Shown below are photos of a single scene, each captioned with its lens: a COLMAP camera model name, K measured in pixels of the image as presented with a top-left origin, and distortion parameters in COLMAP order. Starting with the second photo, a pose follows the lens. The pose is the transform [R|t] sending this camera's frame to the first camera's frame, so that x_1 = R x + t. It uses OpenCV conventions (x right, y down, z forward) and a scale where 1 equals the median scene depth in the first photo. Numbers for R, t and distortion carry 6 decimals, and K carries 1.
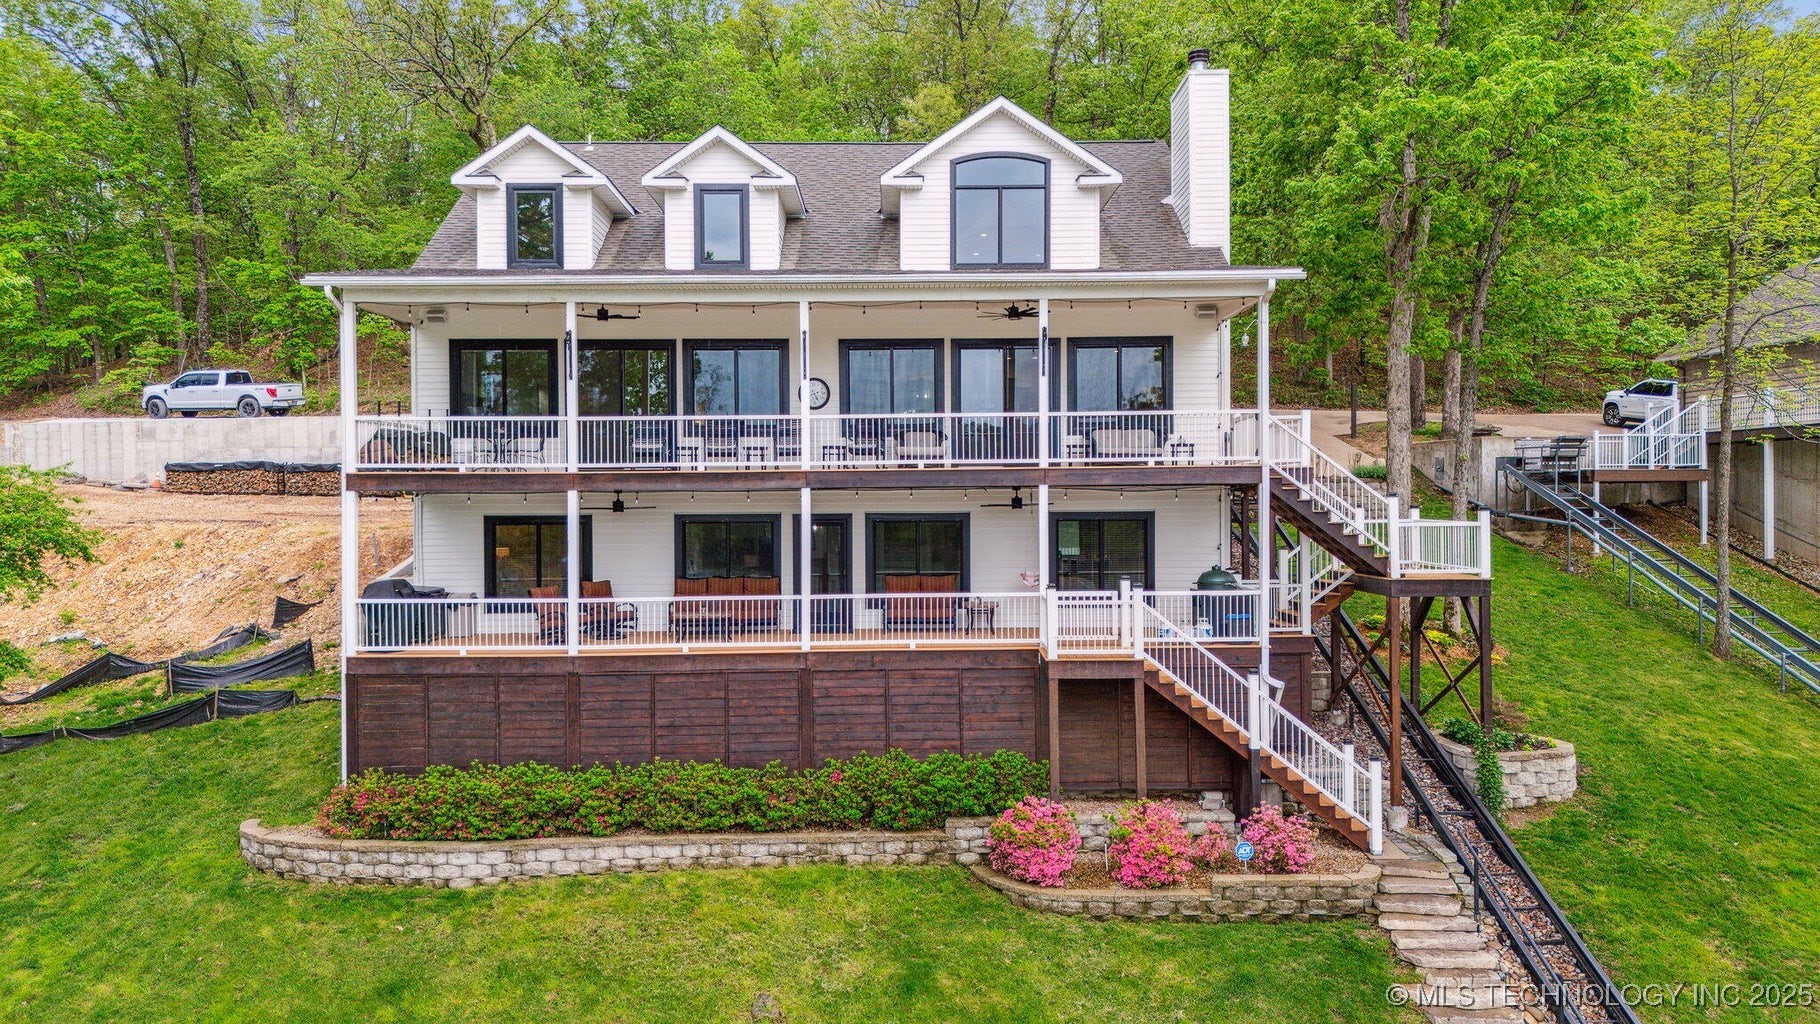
lens RADIAL K [[1335.9, 0, 907.6], [0, 1335.9, 507.1], [0, 0, 1]] dist [0.067427, -0.051769]
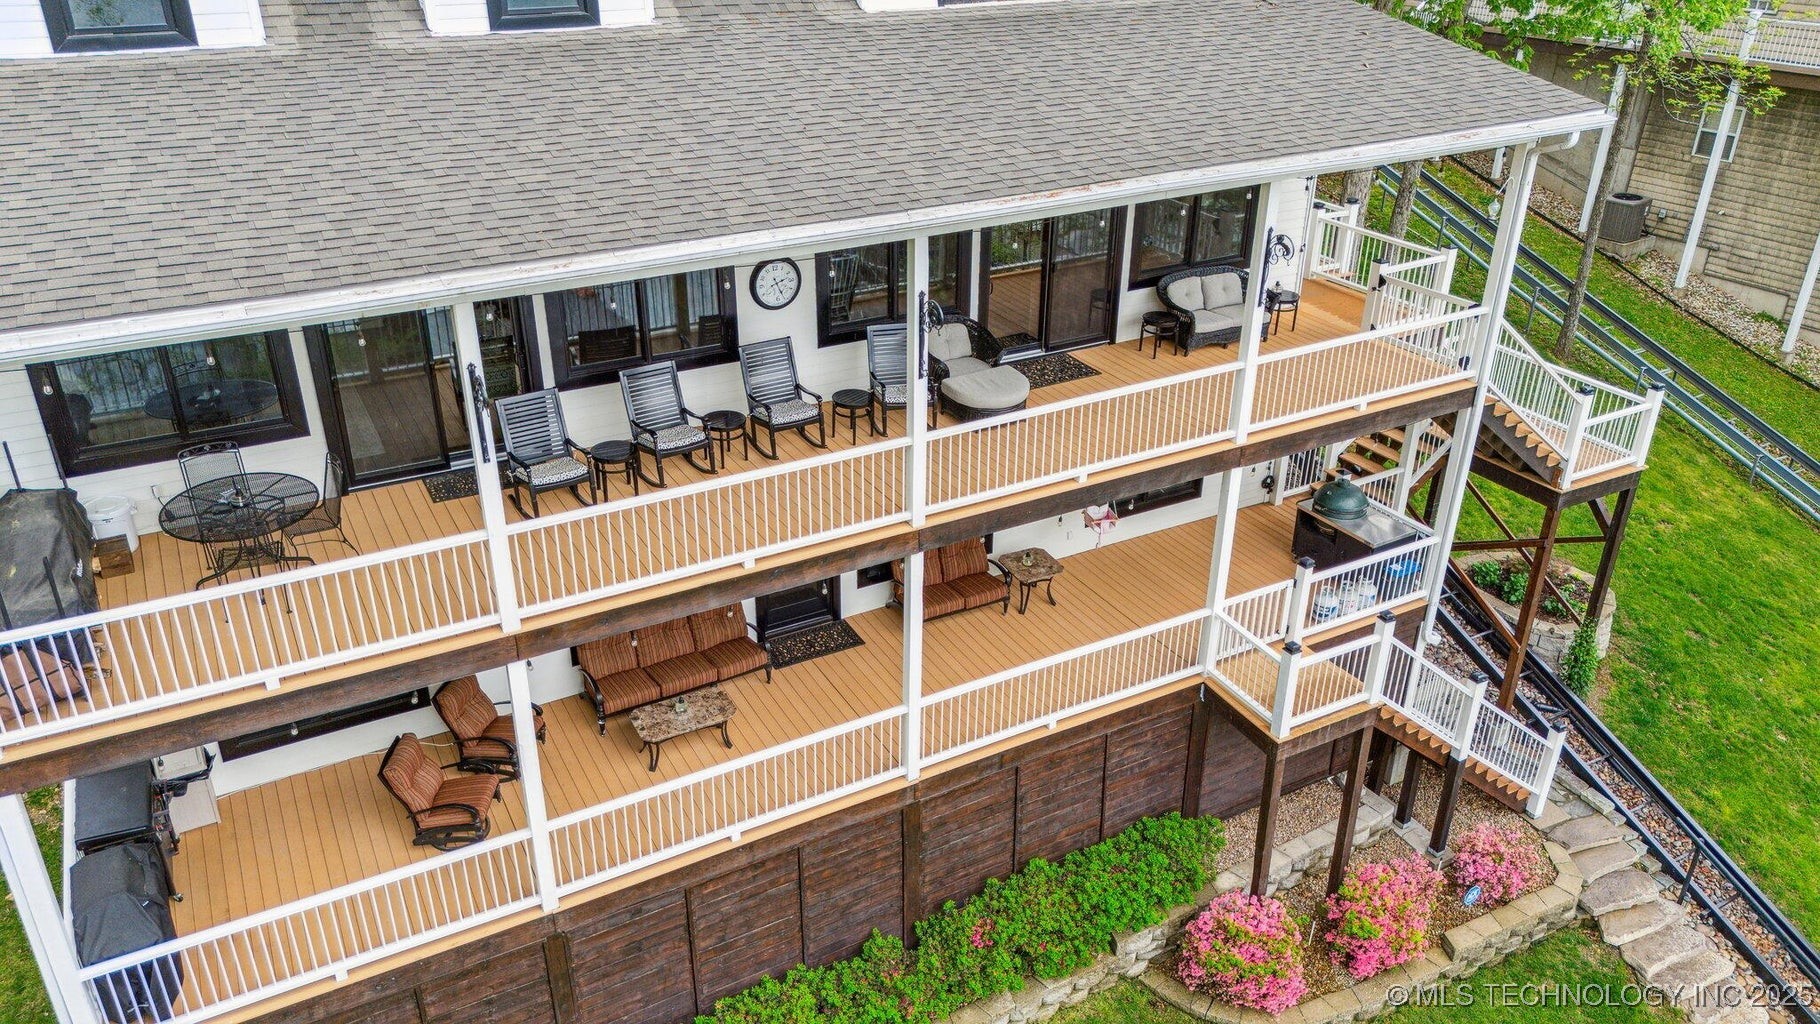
lens RADIAL K [[1335.9, 0, 903.9], [0, 1335.9, 508.9], [0, 0, 1]] dist [0.067427, -0.051769]
pose [[0.881112, -0.202711, 0.427260, -0.316311], [-0.011043, 0.894406, 0.447119, -0.281335], [-0.472780, -0.398680, 0.785833, 0.542719]]
